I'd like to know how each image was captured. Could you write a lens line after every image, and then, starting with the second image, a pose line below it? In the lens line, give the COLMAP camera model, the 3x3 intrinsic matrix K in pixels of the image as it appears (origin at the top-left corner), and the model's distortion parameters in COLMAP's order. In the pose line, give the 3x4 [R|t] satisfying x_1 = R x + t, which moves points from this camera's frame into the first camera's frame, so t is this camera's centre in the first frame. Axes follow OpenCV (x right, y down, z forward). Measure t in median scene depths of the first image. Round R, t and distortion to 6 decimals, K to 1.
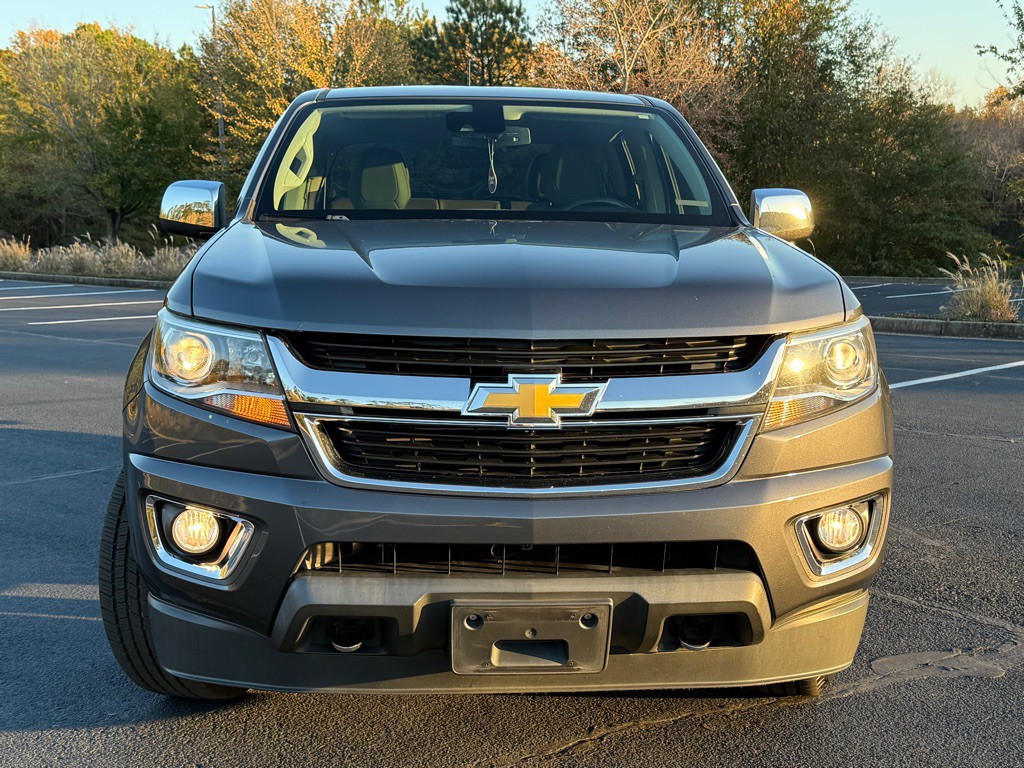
lens RADIAL K [[1349.2, 0, 511.9], [0, 1349.2, 400.2], [0, 0, 1]] dist [0.202349, -0.444675]
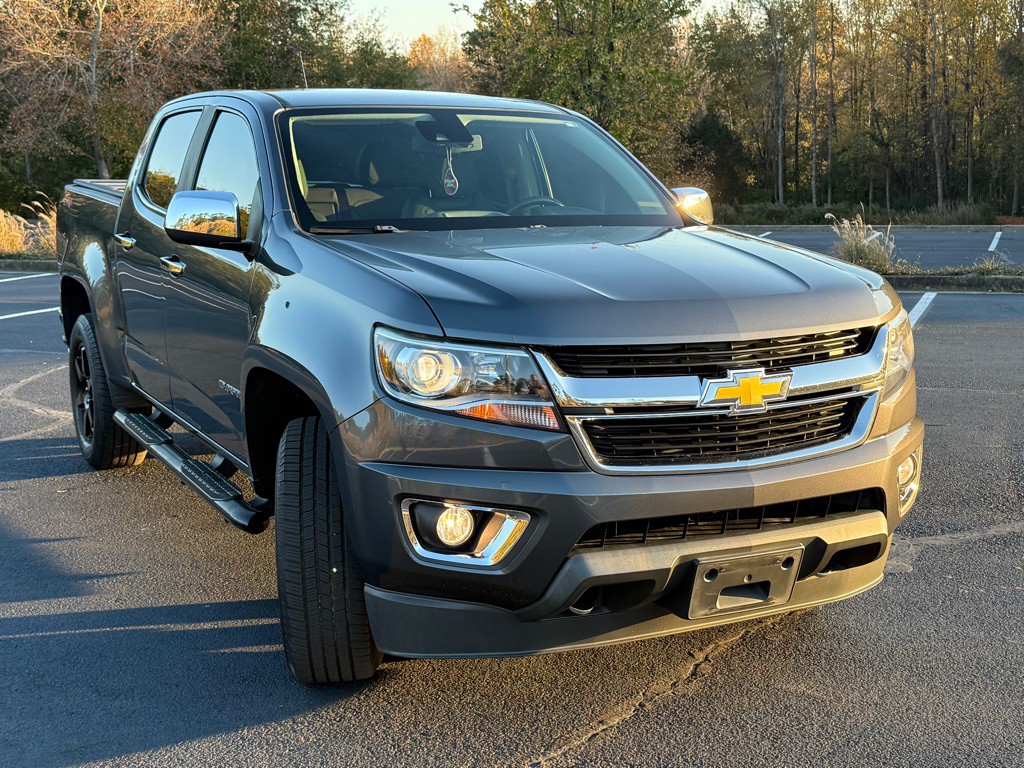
lens RADIAL K [[1349.2, 0, 511.9], [0, 1349.2, 400.2], [0, 0, 1]] dist [0.202349, -0.444675]
pose [[0.921426, -0.076852, 0.380878, -0.634654], [0.060991, 0.996700, 0.053560, -0.068441], [-0.383737, -0.026122, 0.923073, -0.054826]]
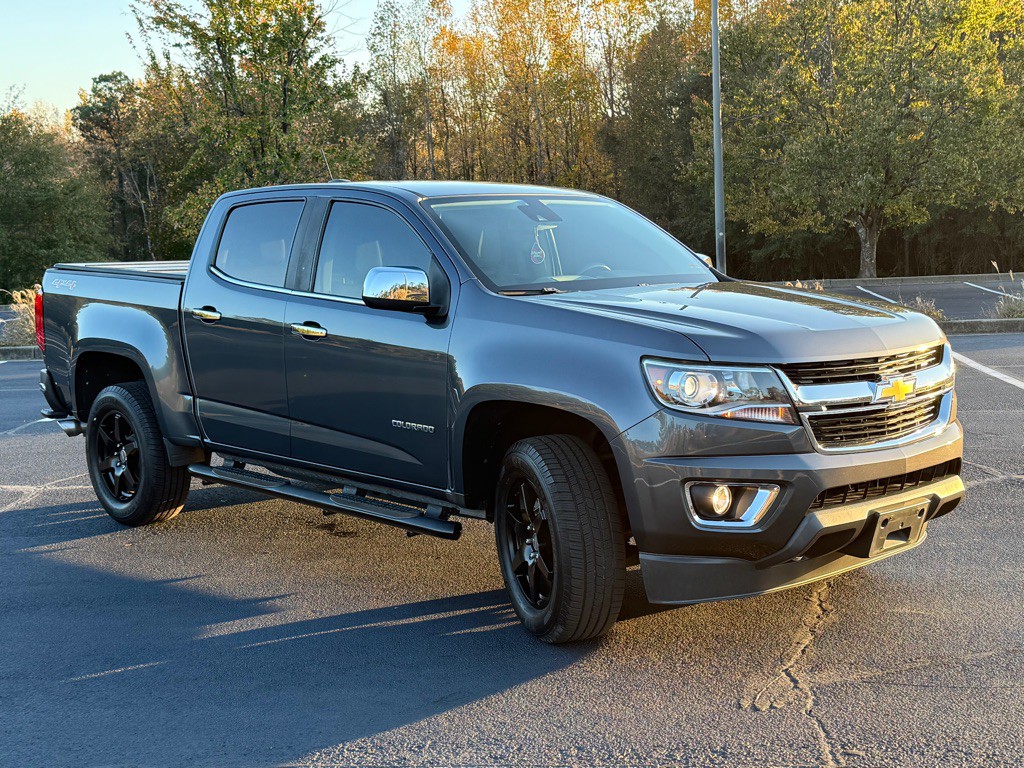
lens RADIAL K [[1349.2, 0, 511.9], [0, 1349.2, 400.2], [0, 0, 1]] dist [0.202349, -0.444675]
pose [[0.779207, -0.104297, 0.618028, -1.412121], [0.113598, 0.993227, 0.024392, -0.083895], [-0.616387, 0.051200, 0.785777, -0.068487]]
